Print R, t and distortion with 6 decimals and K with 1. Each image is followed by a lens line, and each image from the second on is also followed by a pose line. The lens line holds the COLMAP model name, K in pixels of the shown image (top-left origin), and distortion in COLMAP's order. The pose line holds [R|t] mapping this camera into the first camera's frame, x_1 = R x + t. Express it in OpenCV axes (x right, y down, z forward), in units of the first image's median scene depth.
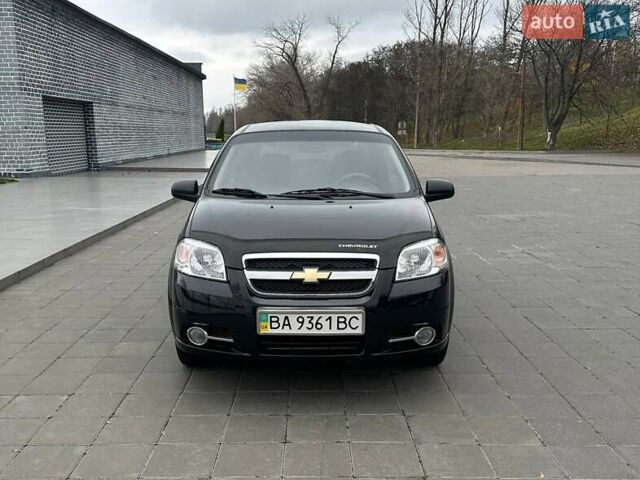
lens RADIAL K [[676.8, 0, 320.0], [0, 676.8, 240.0], [0, 0, 1]] dist [0.195127, -0.439387]
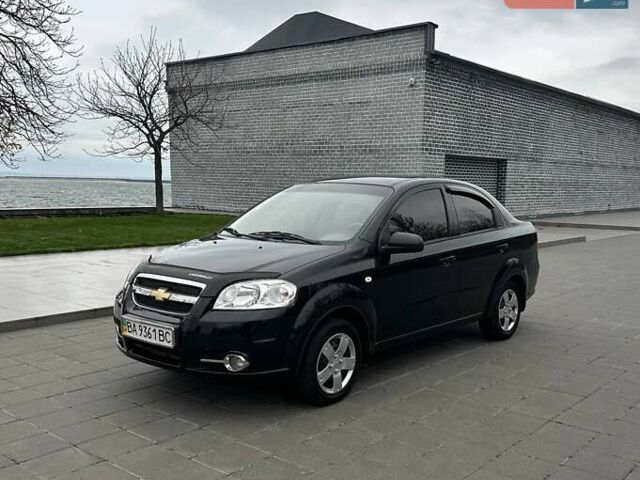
lens RADIAL K [[676.8, 0, 320.0], [0, 676.8, 240.0], [0, 0, 1]] dist [0.195127, -0.439387]
pose [[0.753086, 0.065872, -0.654616, 0.819764], [-0.118217, 0.992330, -0.036144, -0.028819], [0.647214, 0.104606, 0.755097, 0.193993]]
